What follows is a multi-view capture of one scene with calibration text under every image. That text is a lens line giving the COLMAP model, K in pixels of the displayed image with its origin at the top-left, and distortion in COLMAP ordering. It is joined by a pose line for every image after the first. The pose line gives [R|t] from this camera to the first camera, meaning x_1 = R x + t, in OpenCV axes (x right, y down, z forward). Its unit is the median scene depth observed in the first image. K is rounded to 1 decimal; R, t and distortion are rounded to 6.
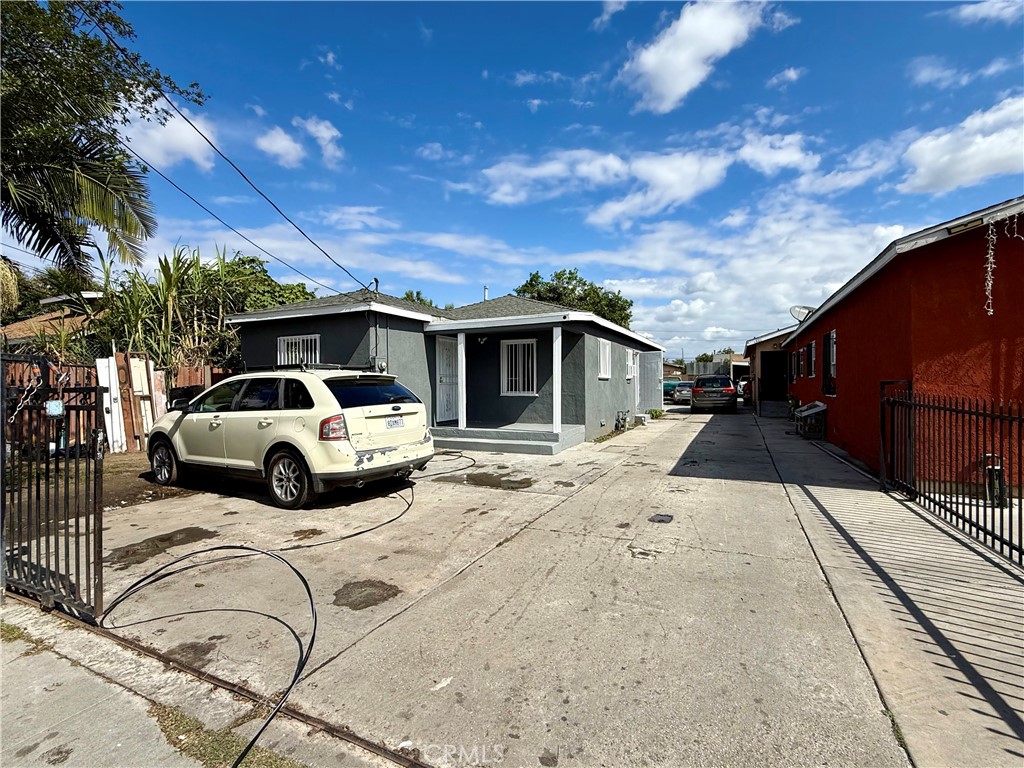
lens RADIAL K [[470.6, 0, 512.3], [0, 470.6, 384.2], [0, 0, 1]] dist [-0.002878, 0.000652]
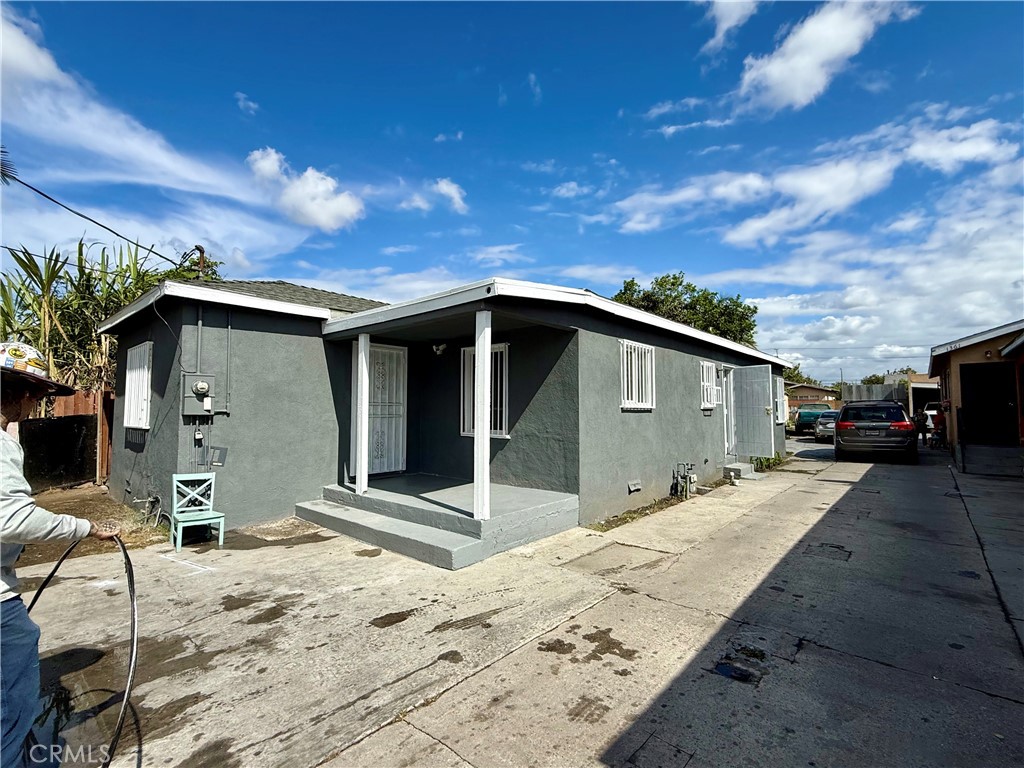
lens RADIAL K [[470.6, 0, 508.4], [0, 470.6, 382.0], [0, 0, 1]] dist [-0.002878, 0.000652]
pose [[0.962442, -0.008380, -0.271356, 0.162649], [-0.007166, 0.998391, -0.056250, -0.009551], [0.271391, 0.056082, 0.960834, 0.322000]]
